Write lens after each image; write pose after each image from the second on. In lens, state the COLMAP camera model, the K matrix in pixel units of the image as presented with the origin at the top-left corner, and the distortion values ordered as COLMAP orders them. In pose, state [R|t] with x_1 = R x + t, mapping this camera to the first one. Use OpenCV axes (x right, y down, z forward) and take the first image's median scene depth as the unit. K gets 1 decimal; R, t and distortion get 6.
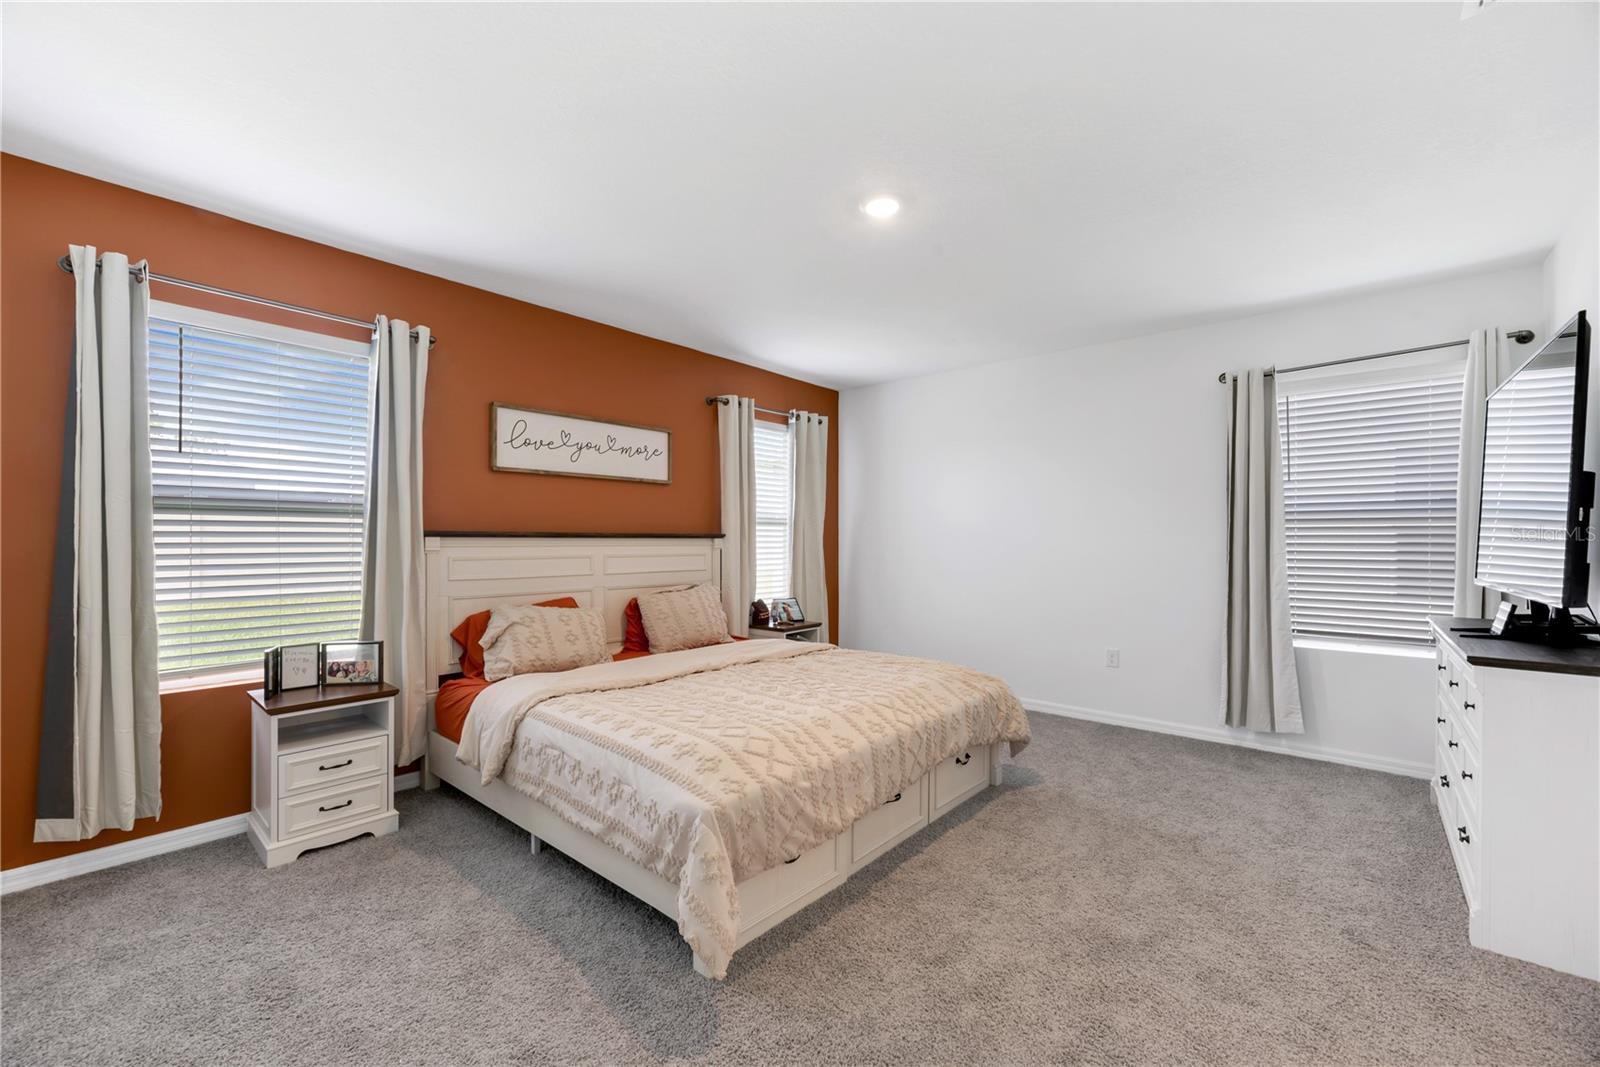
lens RADIAL K [[653.4, 0, 796.5], [0, 653.4, 540.4], [0, 0, 1]] dist [-0.002429, -0.000220]
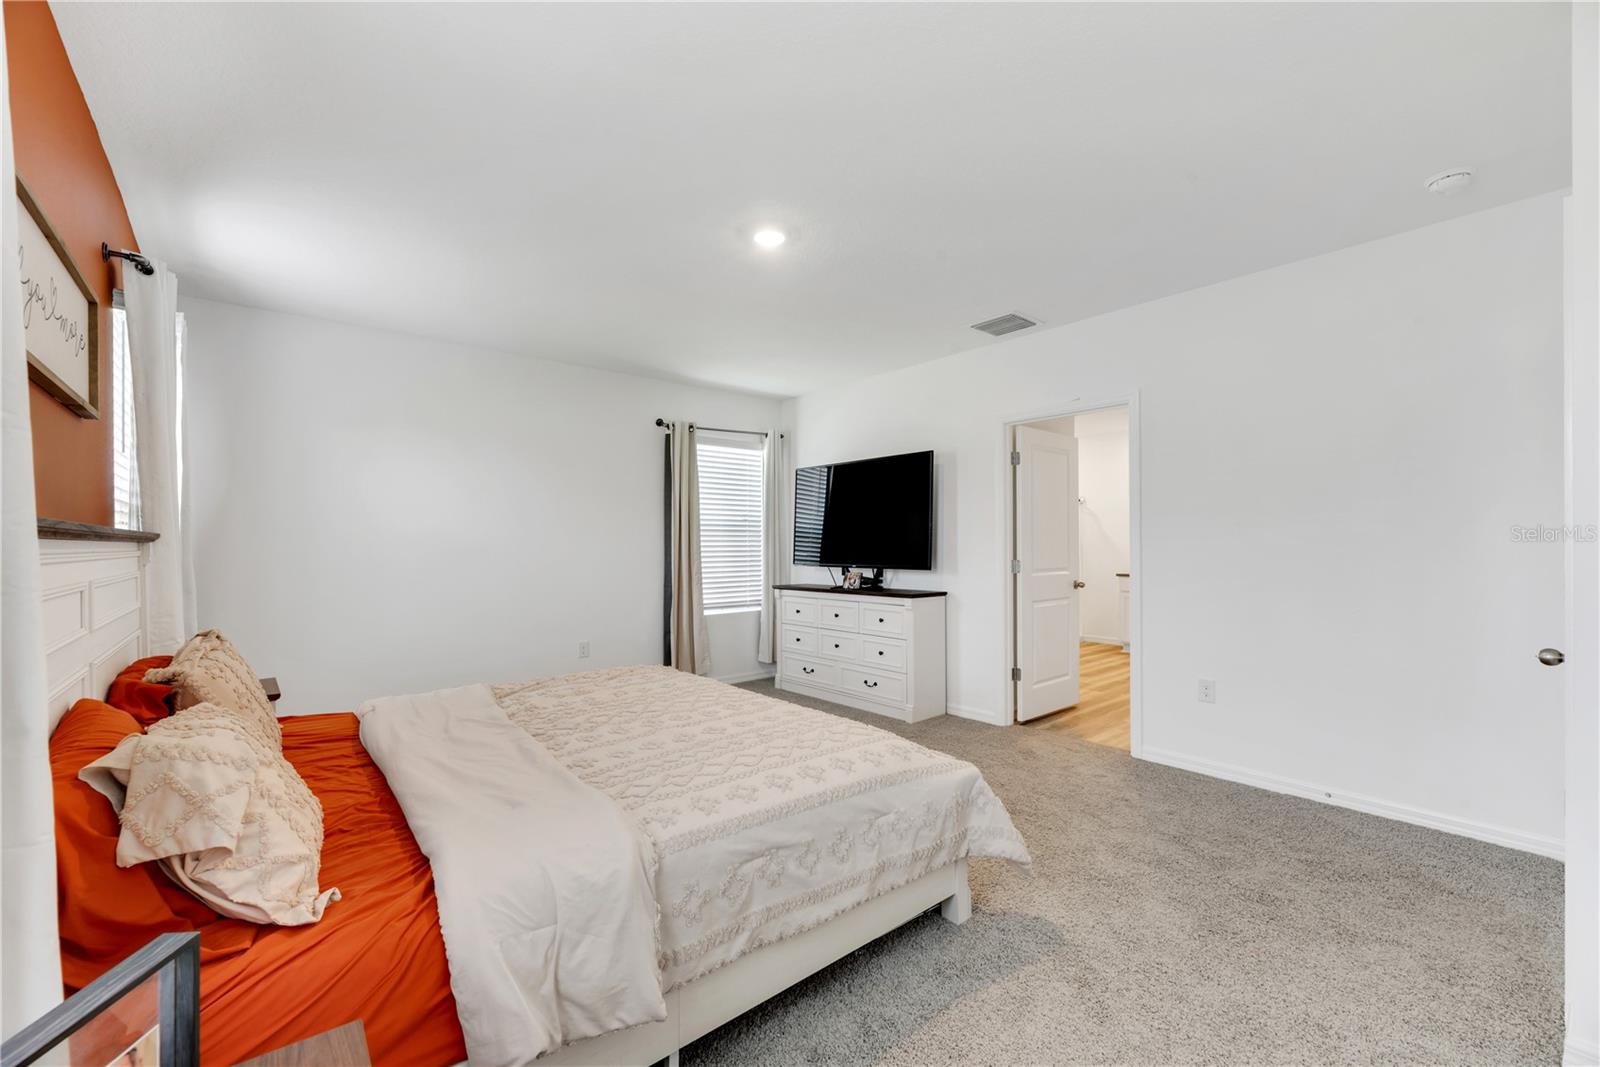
lens RADIAL K [[653.4, 0, 797.7], [0, 653.4, 541.9], [0, 0, 1]] dist [-0.002429, -0.000220]
pose [[0.148408, 0.003113, 0.988921, -0.955857], [0.001556, 0.999993, -0.003381, 0.002885], [-0.988925, 0.002040, 0.148402, 0.810629]]
